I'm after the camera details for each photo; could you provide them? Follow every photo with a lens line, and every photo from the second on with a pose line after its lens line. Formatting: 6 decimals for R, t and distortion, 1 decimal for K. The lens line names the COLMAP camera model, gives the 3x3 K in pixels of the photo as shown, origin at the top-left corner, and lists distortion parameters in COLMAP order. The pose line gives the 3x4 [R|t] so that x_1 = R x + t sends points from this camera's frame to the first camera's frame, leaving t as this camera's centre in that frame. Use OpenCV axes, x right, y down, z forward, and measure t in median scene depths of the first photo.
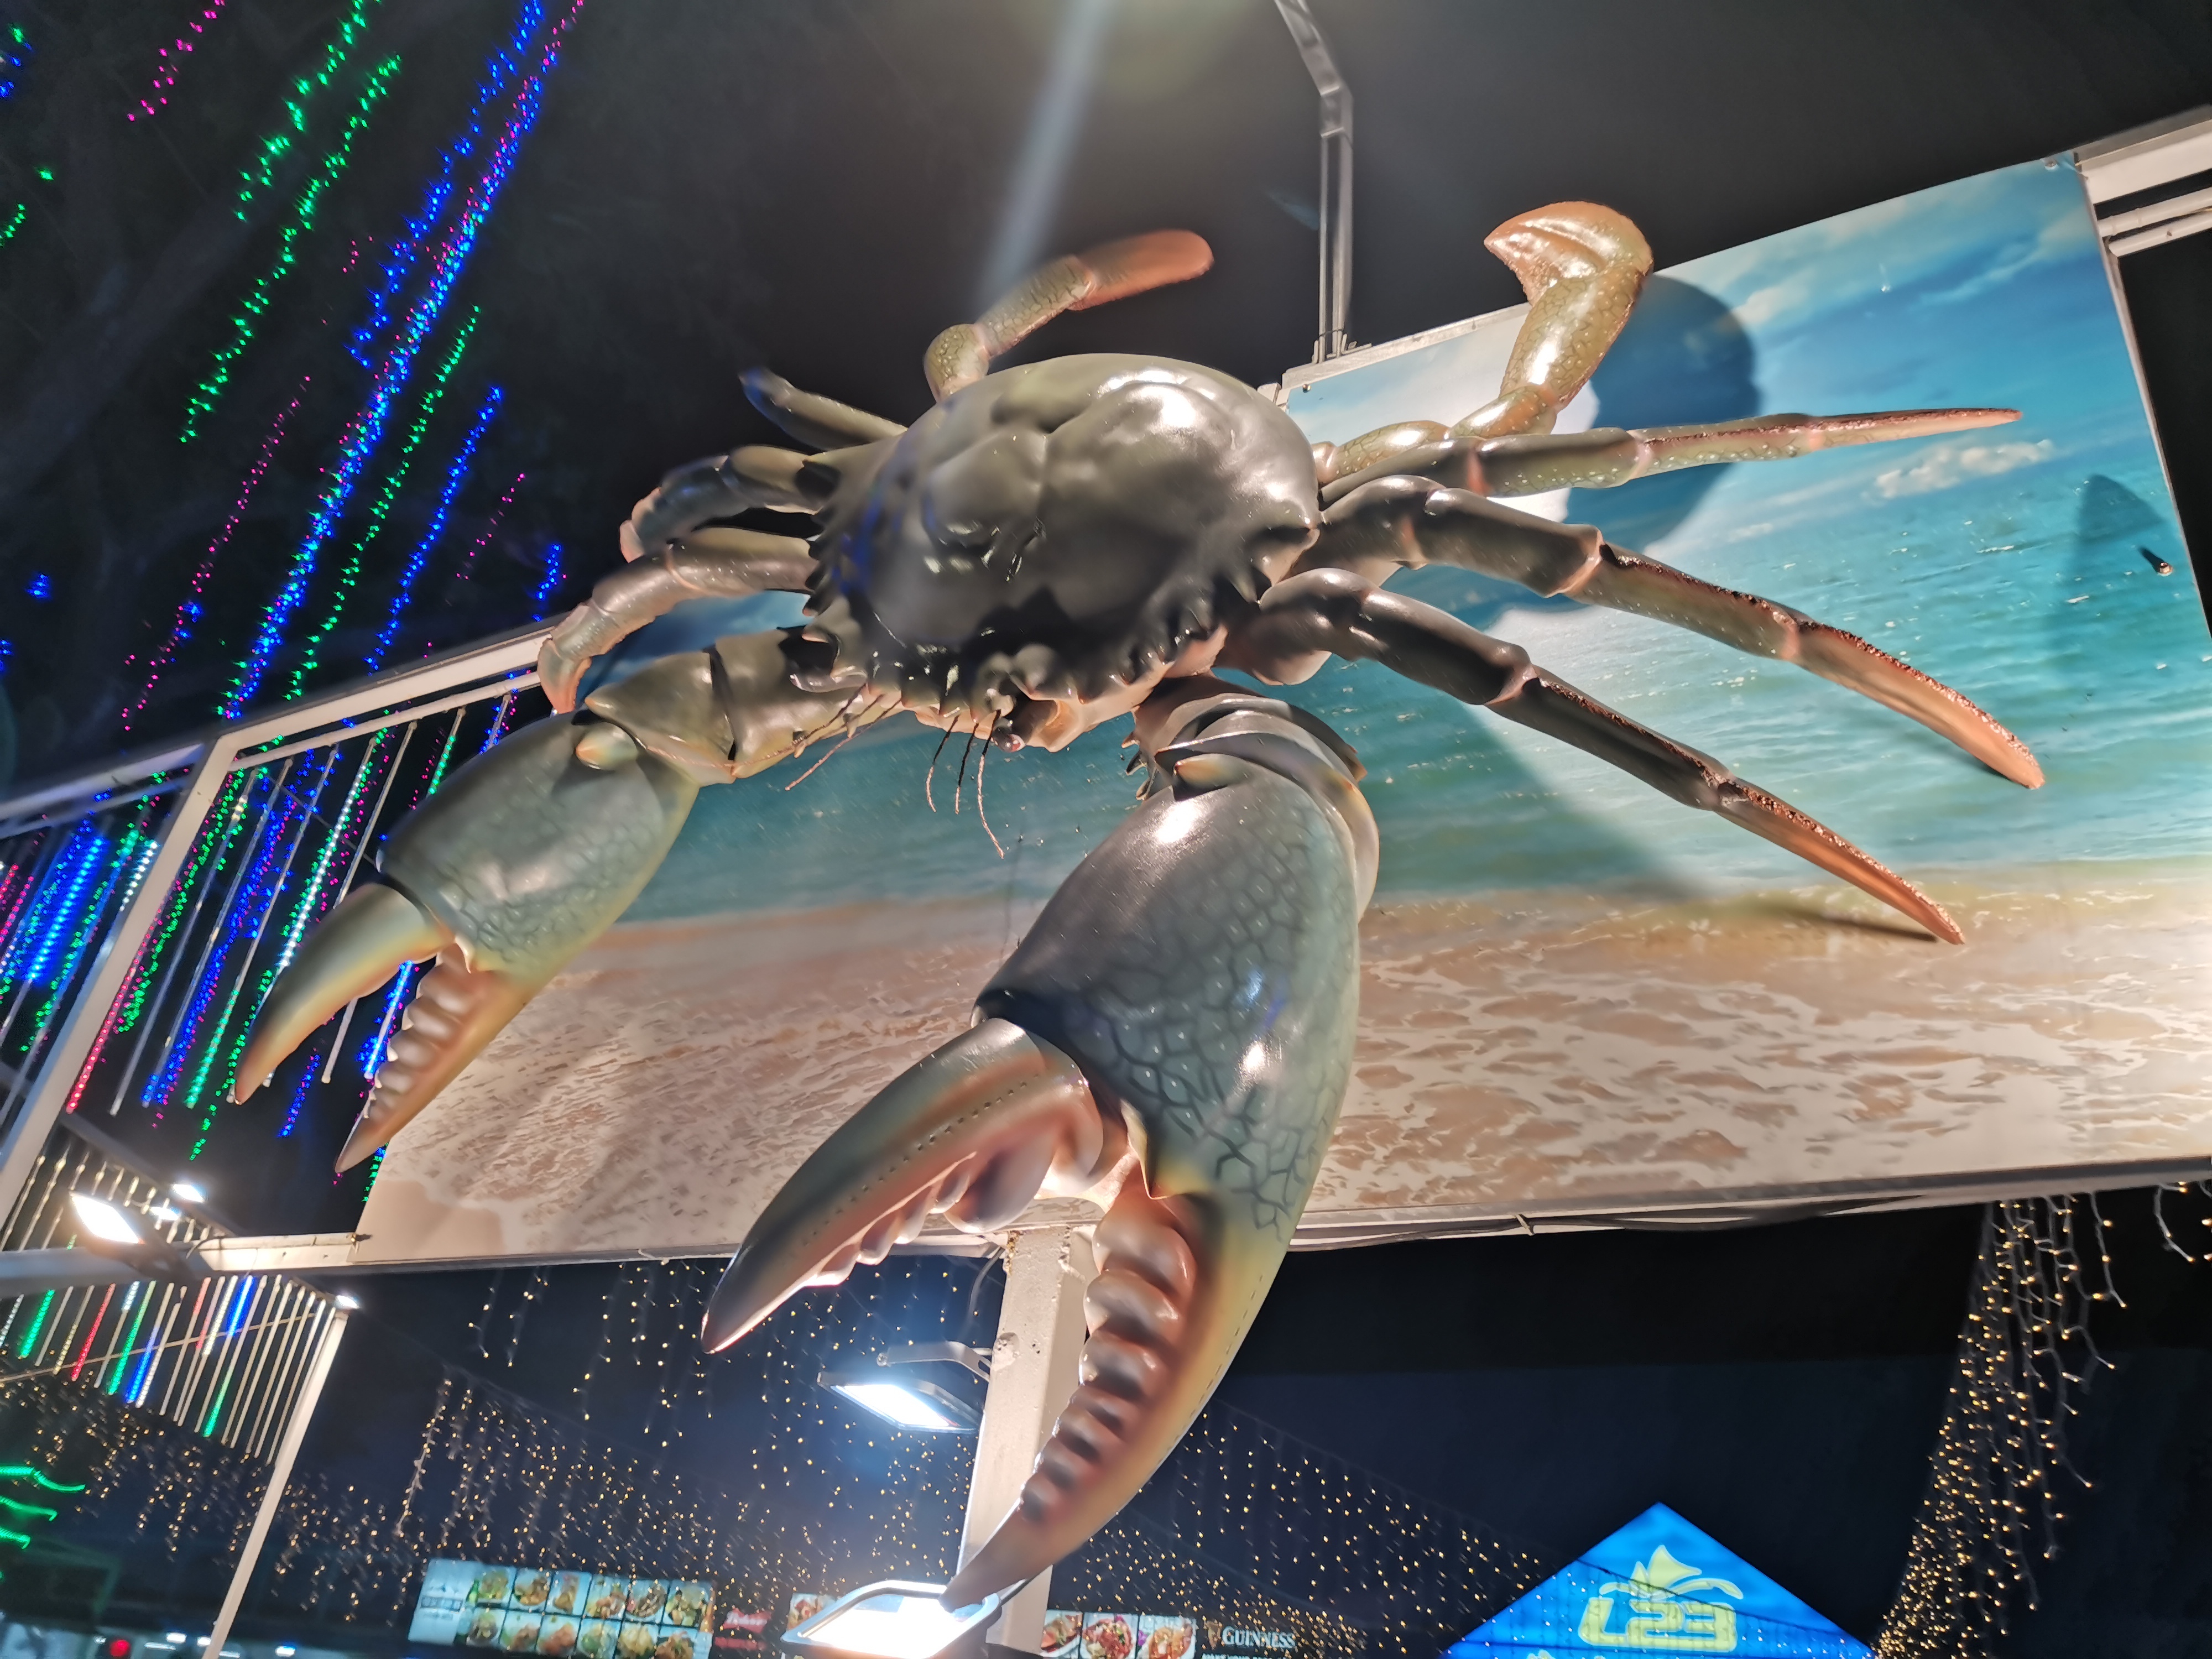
lens RADIAL K [[1675.5, 0, 1107.2], [0, 1675.5, 831.1], [0, 0, 1]] dist [-0.002412, -0.071193]
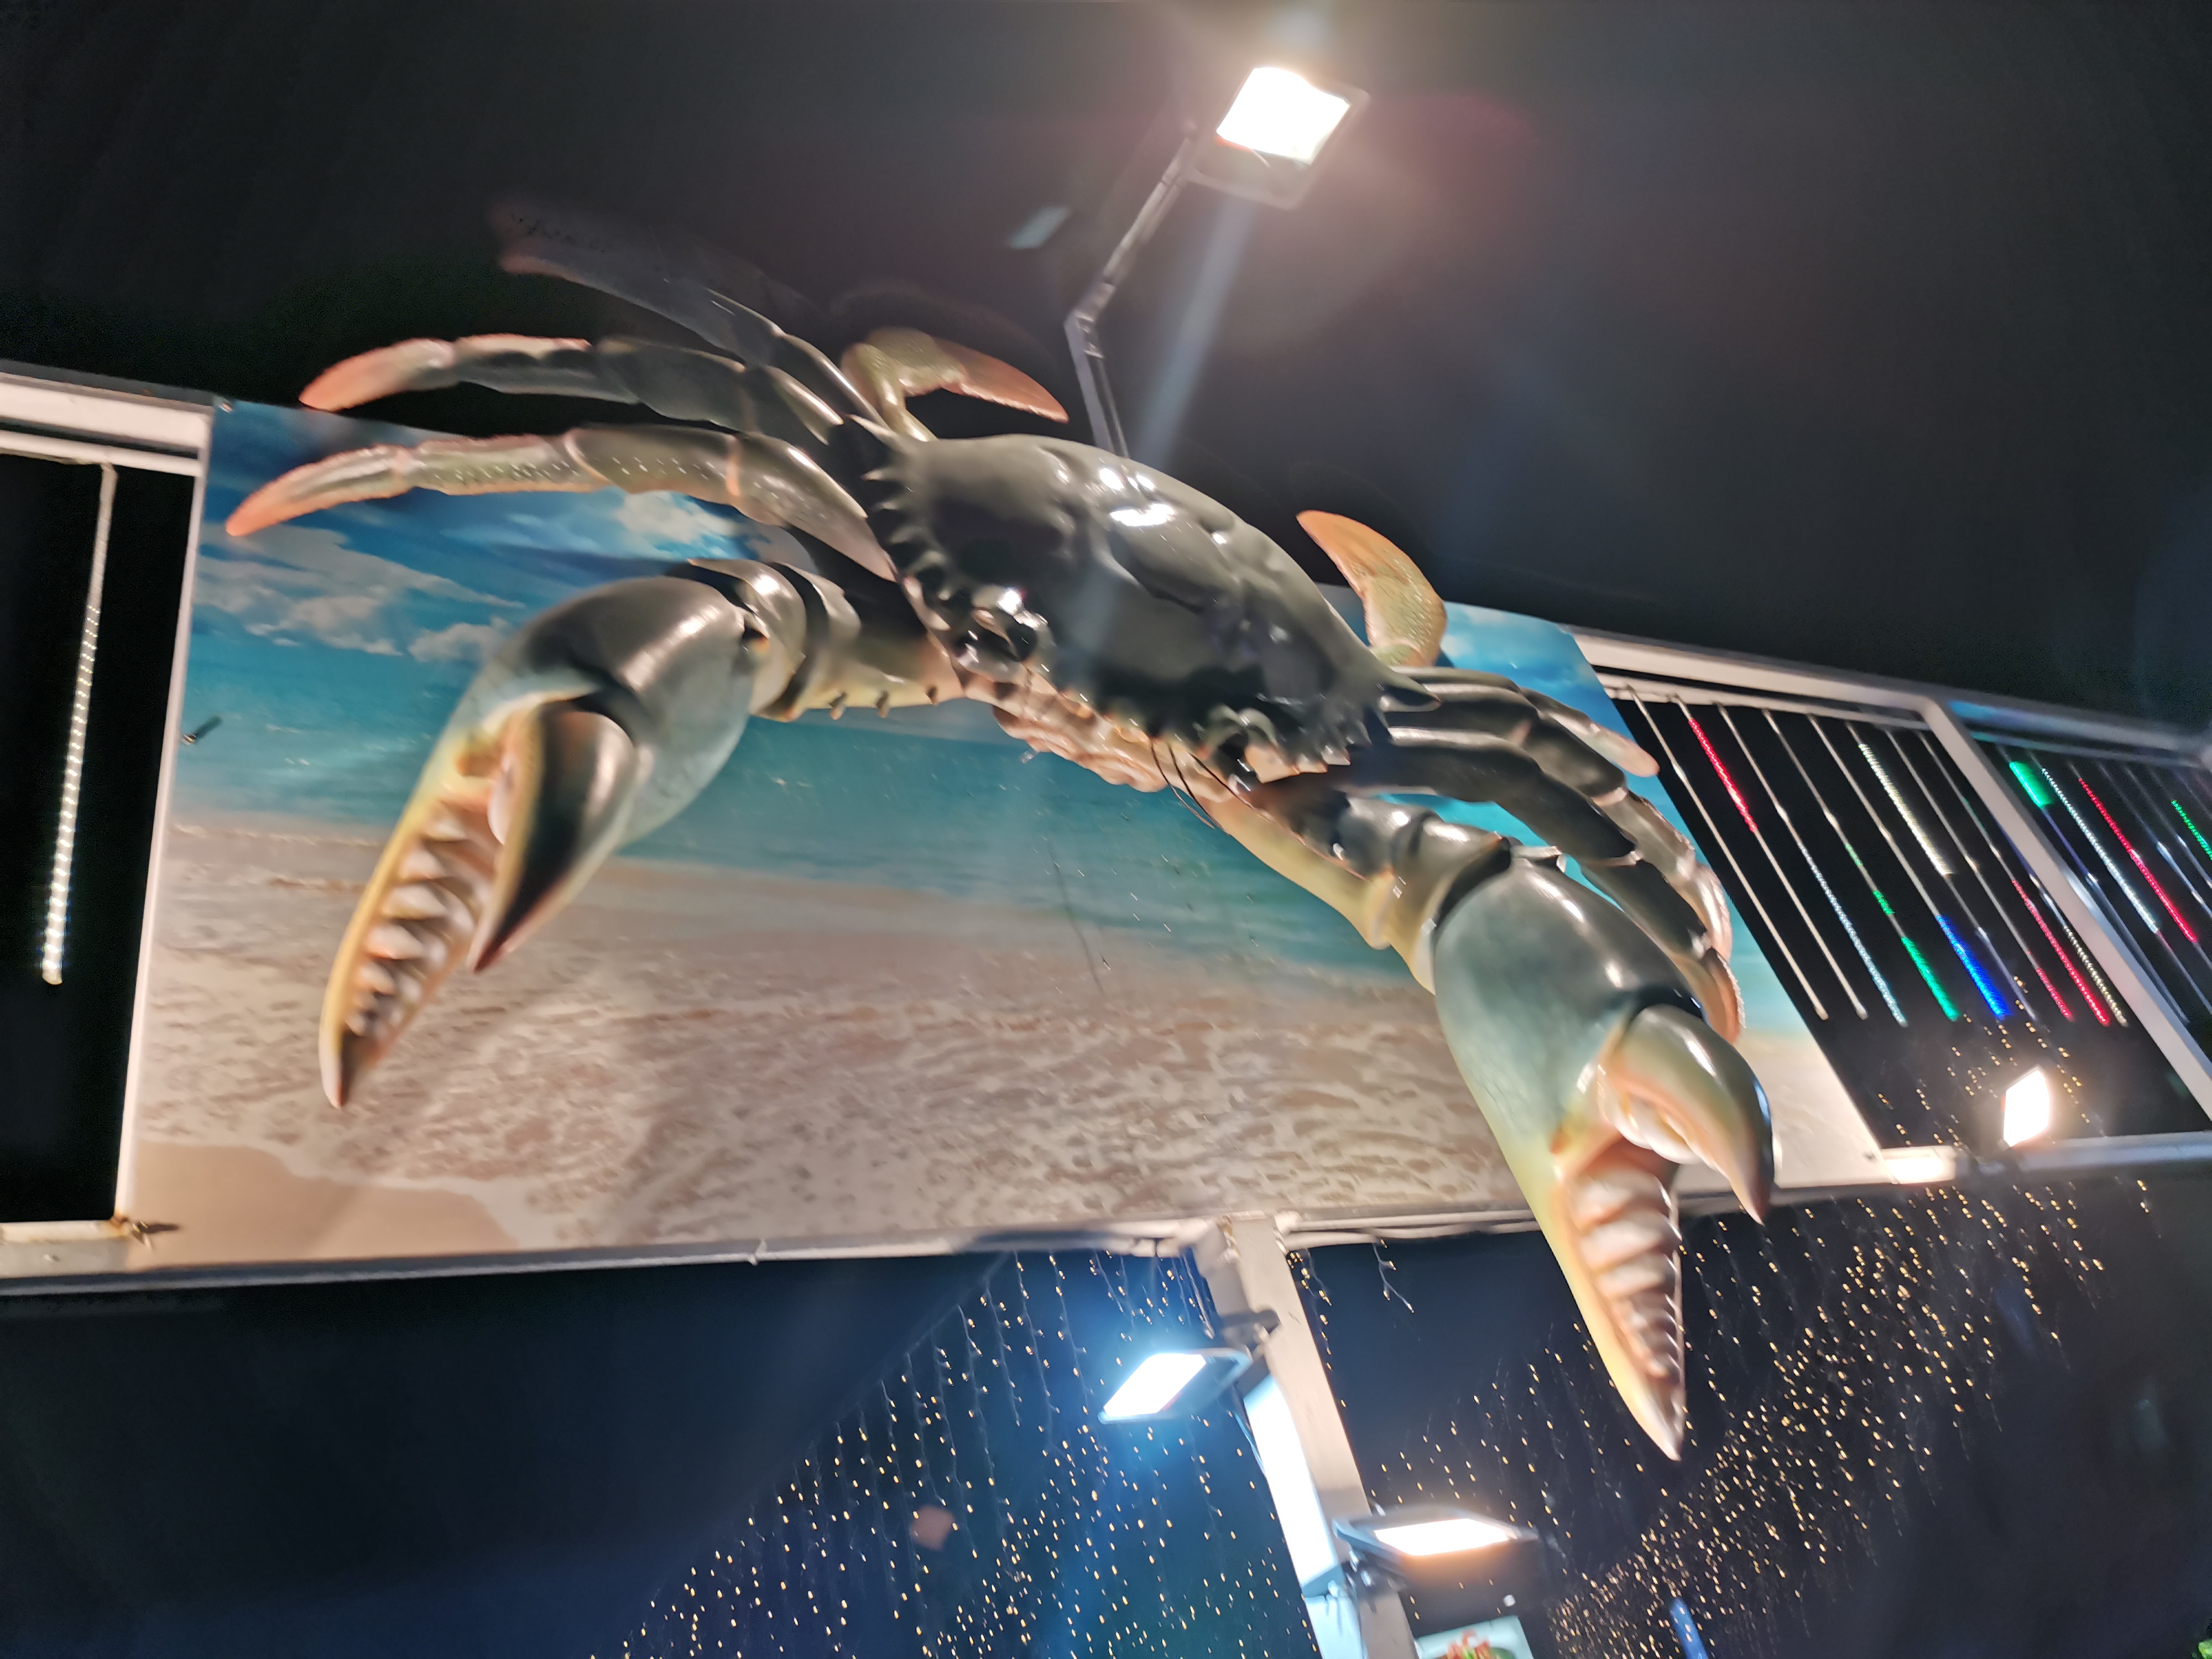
lens RADIAL K [[1666.0, 0, 1106.2], [0, 1666.0, 837.2], [0, 0, 1]] dist [0.008141, -0.088178]
pose [[0.518023, 0.255106, 0.816439, -1.006360], [-0.135530, 0.966912, -0.216131, 0.235252], [-0.844561, 0.001309, 0.535457, 0.465044]]
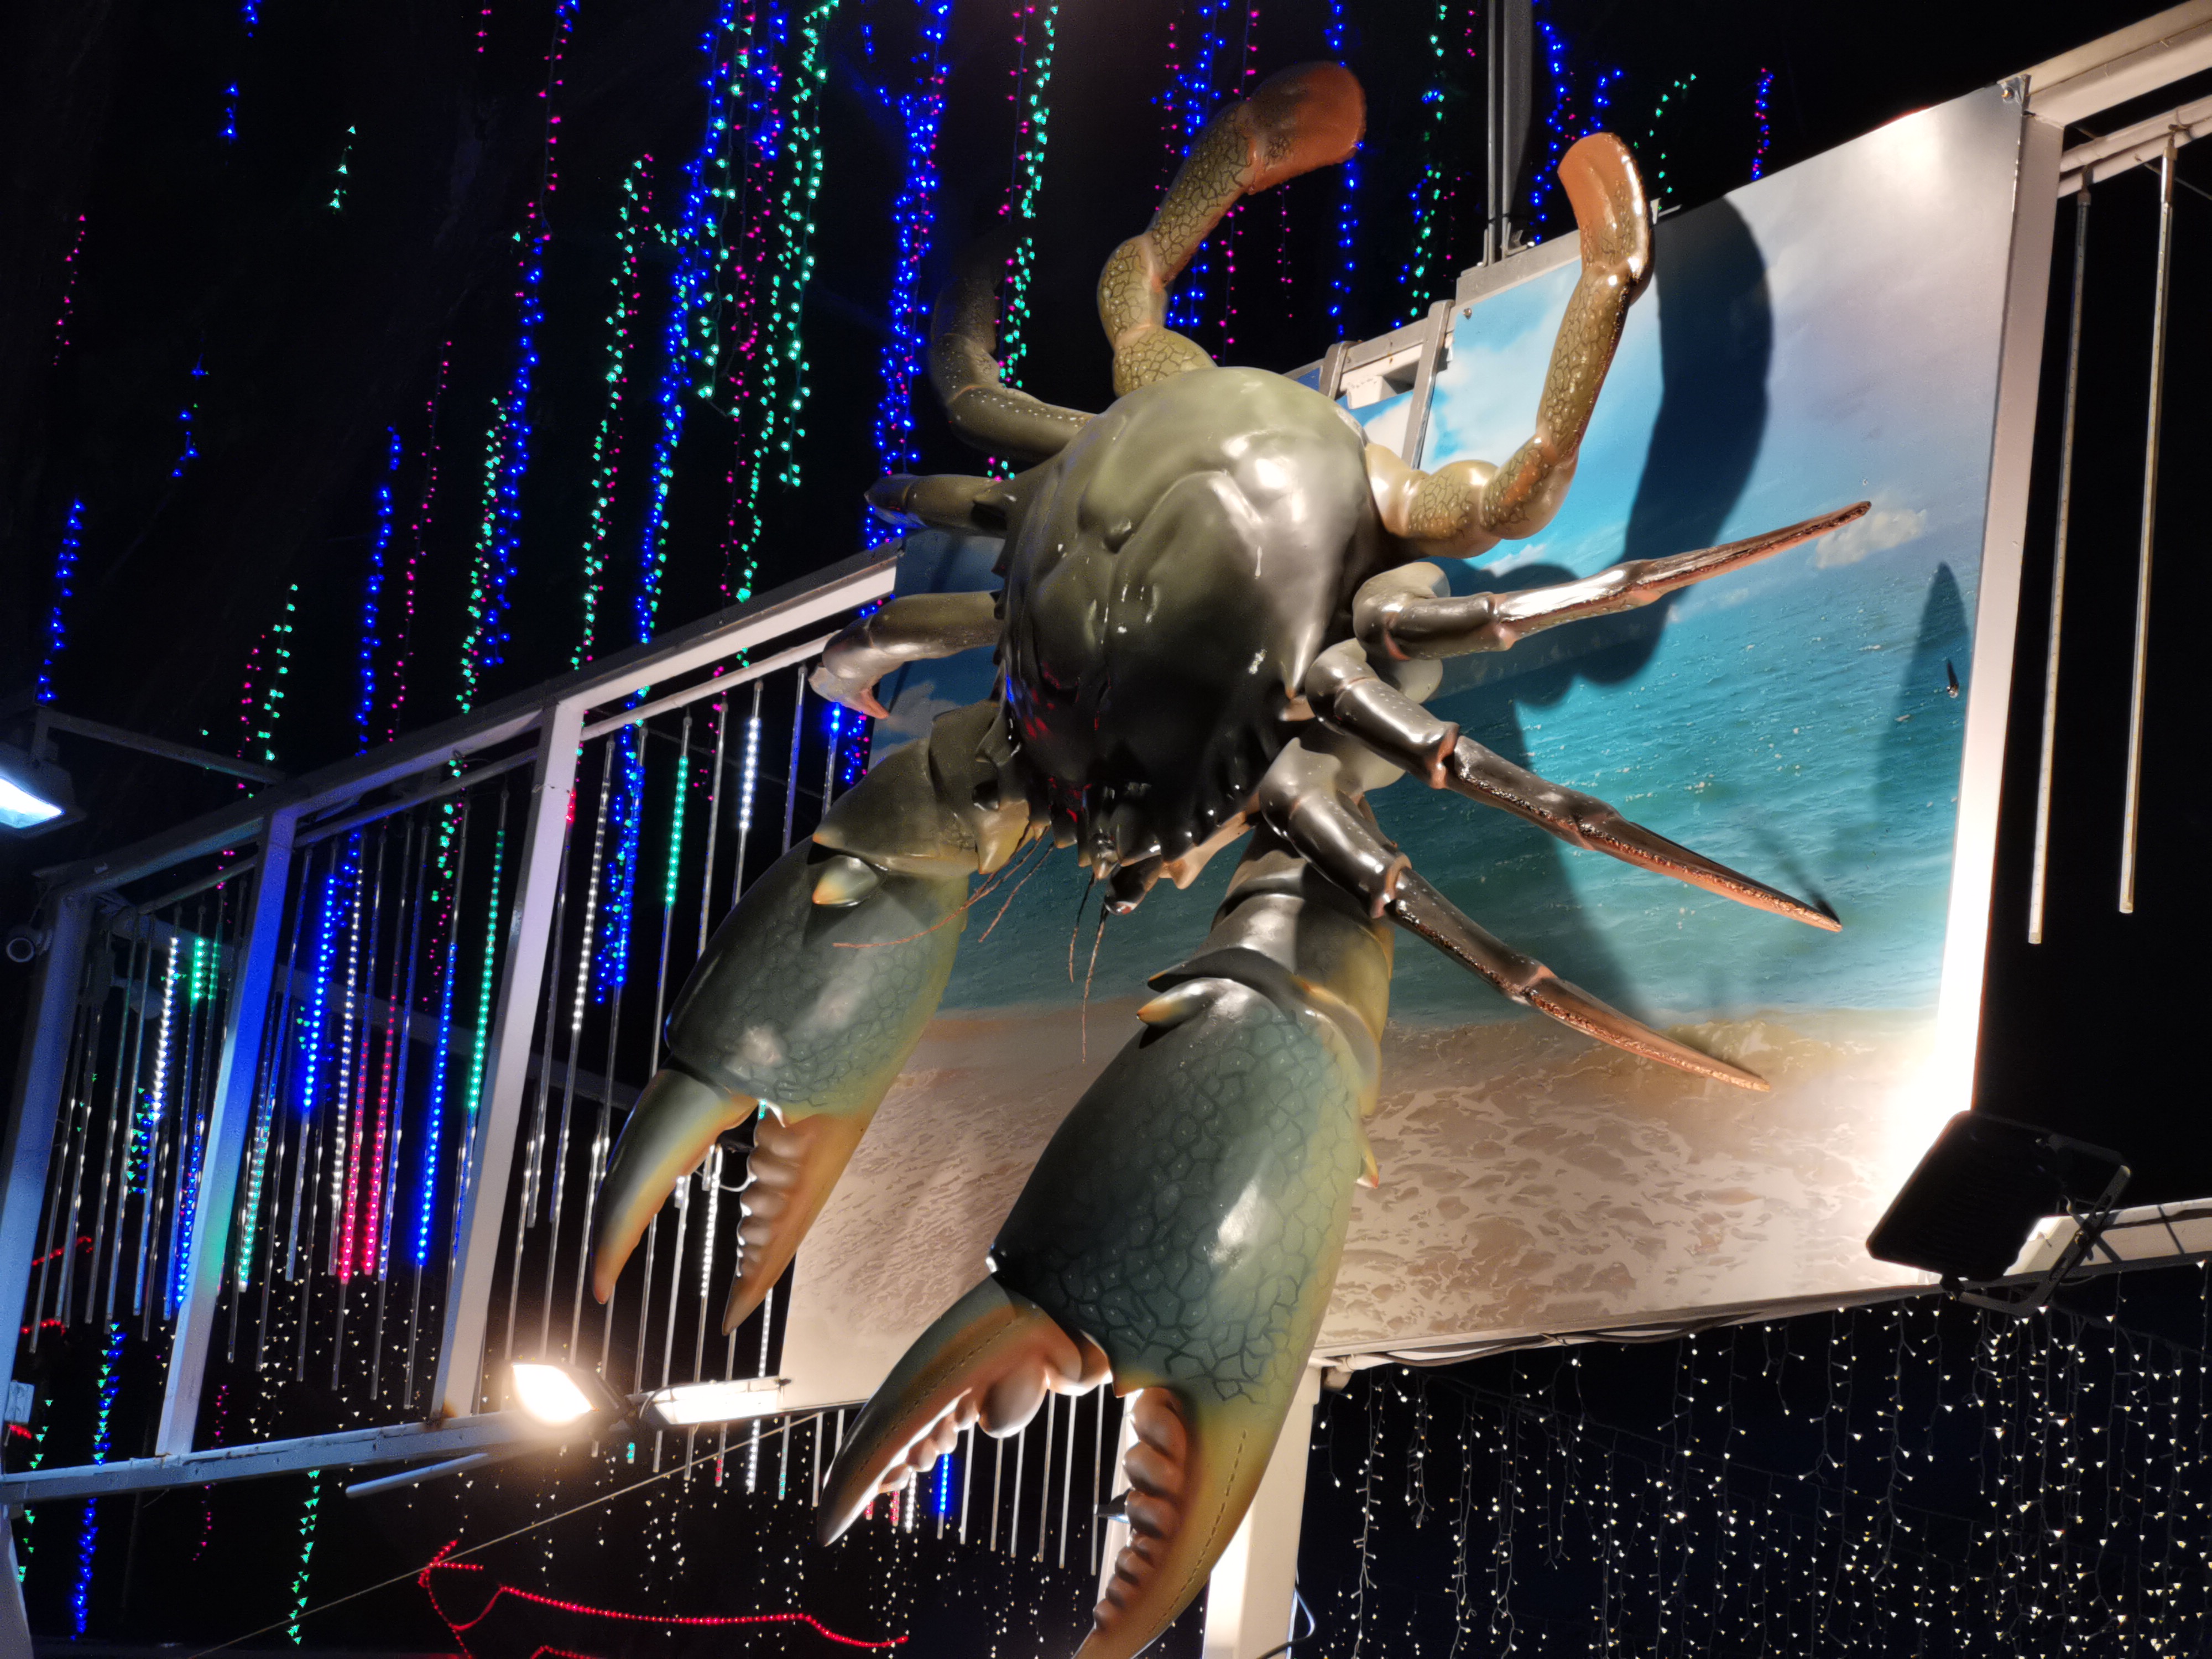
lens RADIAL K [[4960.3, 0, 1106.0], [0, 4960.3, 829.5], [0, 0, 1]] dist [0.261408, -0.069418]
pose [[0.872715, -0.151657, -0.464078, 1.315252], [0.259950, 0.948935, 0.178740, -0.627201], [0.413273, -0.276626, 0.867573, -1.576593]]
